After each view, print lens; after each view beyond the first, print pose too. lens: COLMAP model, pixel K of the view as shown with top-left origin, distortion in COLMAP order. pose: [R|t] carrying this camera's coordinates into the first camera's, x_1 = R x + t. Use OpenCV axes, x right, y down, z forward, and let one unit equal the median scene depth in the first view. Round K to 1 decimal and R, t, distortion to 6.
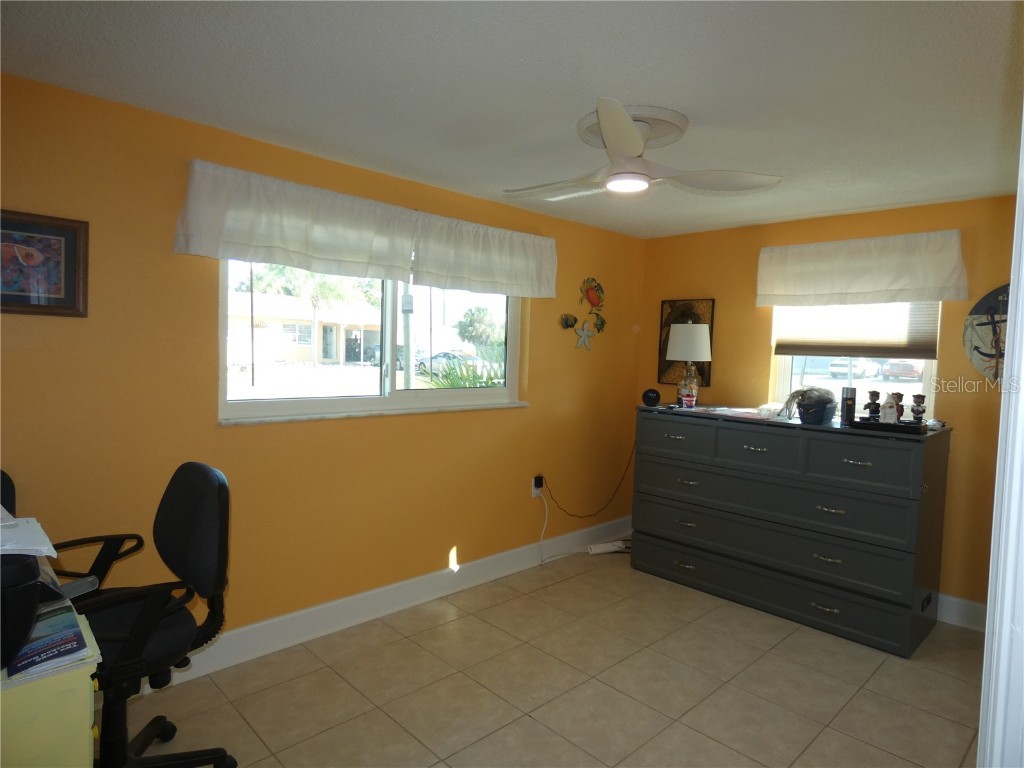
lens RADIAL K [[613.8, 0, 512.0], [0, 613.8, 384.0], [0, 0, 1]] dist [-0.000045, -0.002322]
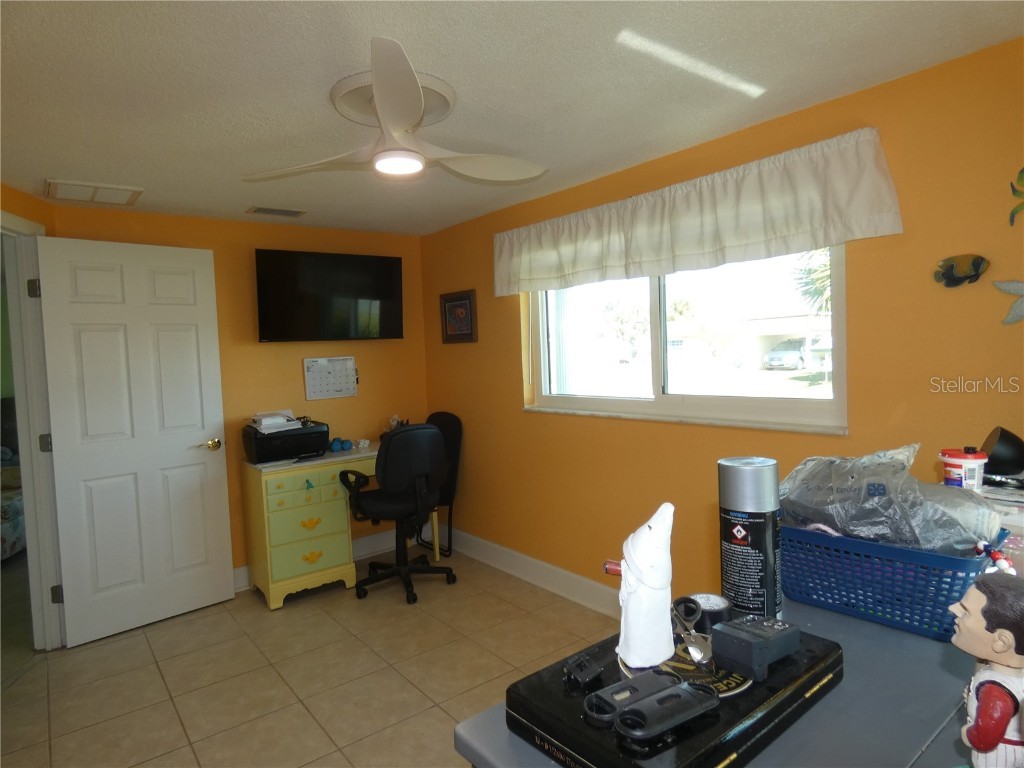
lens RADIAL K [[613.8, 0, 512.0], [0, 613.8, 384.0], [0, 0, 1]] dist [-0.000045, -0.002322]
pose [[-0.105439, 0.027072, -0.994057, 0.705468], [-0.019129, 0.999389, 0.029246, -0.025897], [0.994242, 0.022099, -0.104857, 0.836315]]
